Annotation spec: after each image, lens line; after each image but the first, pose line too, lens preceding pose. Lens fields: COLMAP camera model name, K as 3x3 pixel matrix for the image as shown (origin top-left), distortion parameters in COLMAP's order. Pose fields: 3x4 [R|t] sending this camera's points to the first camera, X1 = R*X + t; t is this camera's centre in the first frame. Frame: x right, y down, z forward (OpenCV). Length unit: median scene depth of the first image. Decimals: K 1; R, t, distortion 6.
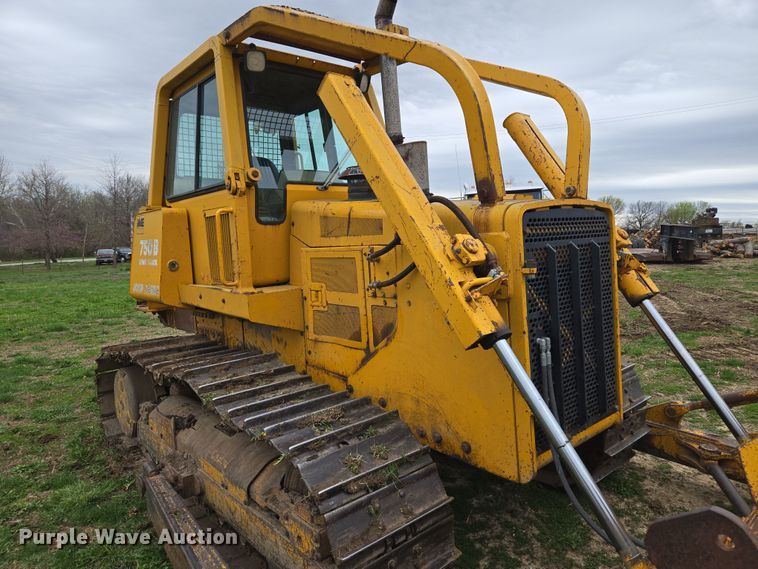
lens RADIAL K [[504.6, 0, 374.3], [0, 504.6, 288.1], [0, 0, 1]] dist [0.072438, -0.054213]
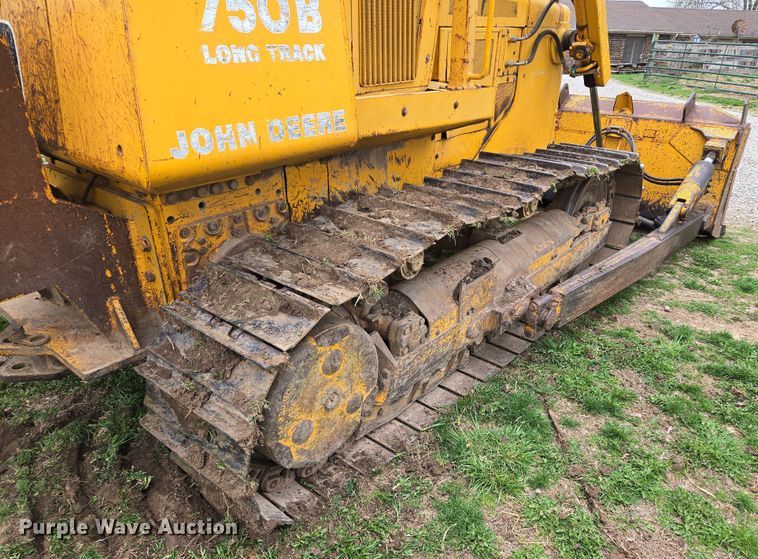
lens RADIAL K [[529.6, 0, 395.0], [0, 529.6, 304.2], [0, 0, 1]] dist [0.060570, -0.034852]
pose [[-0.165166, -0.415800, 0.894332, -1.281917], [0.090508, 0.896570, 0.433556, -0.069744], [-0.982104, 0.152553, -0.110449, 1.422791]]
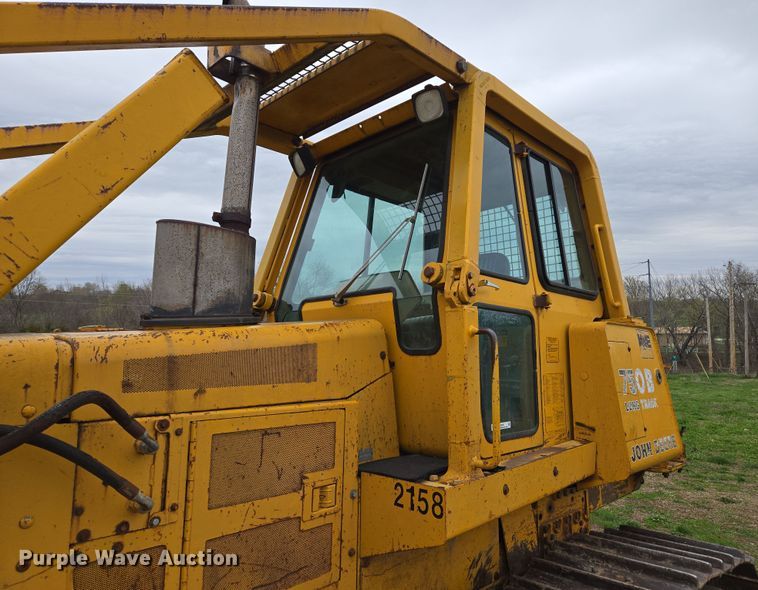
lens RADIAL K [[523.6, 0, 392.7], [0, 523.6, 293.7], [0, 0, 1]] dist [0.062363, -0.032188]
pose [[0.106377, -0.079634, -0.991132, 0.733606], [-0.102849, 0.990560, -0.090626, -0.199291], [0.988992, 0.111578, 0.097182, 1.289706]]
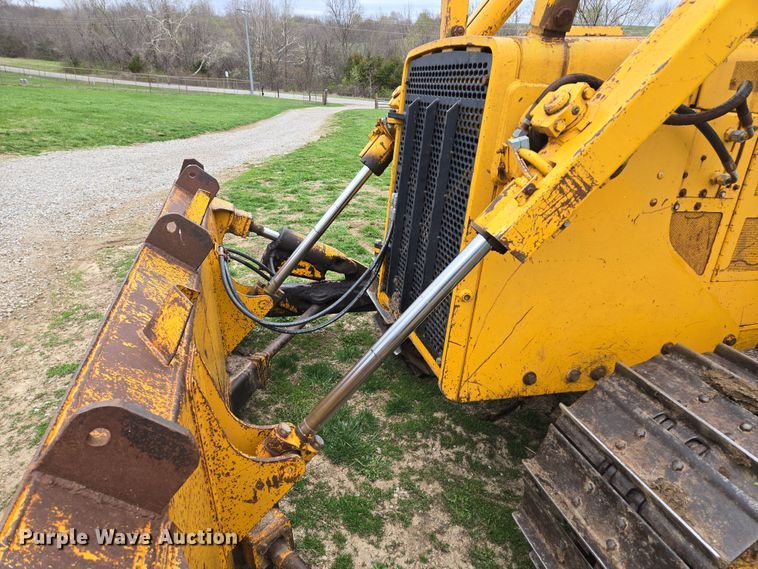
lens RADIAL K [[504.6, 0, 378.2], [0, 504.6, 284.9], [0, 0, 1]] dist [0.072438, -0.054213]
pose [[-0.421972, 0.336970, -0.841660, 0.949284], [-0.141293, 0.892574, 0.428192, -0.126759], [0.895531, 0.299605, -0.329030, 1.012960]]
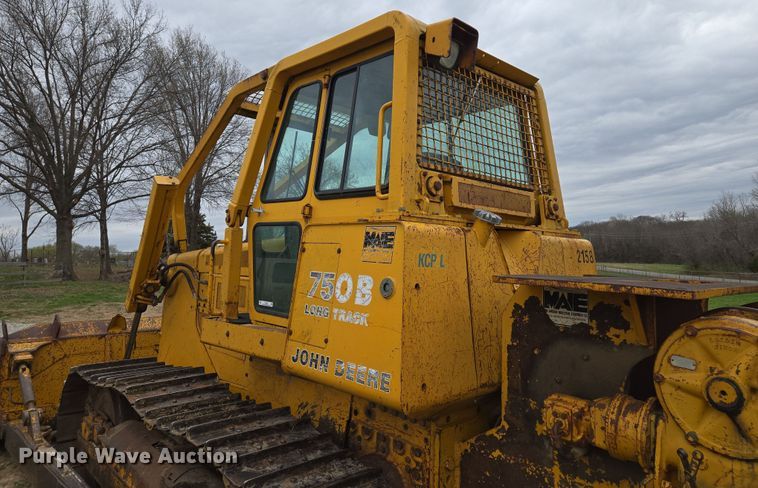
lens RADIAL K [[506.7, 0, 376.3], [0, 506.7, 202.3], [0, 0, 1]] dist [0.060968, -0.037567]
pose [[-0.998958, 0.010455, -0.044429, -0.208205], [0.010645, 0.999935, -0.004047, -0.305197], [0.044383, -0.004516, -0.999004, 2.641134]]
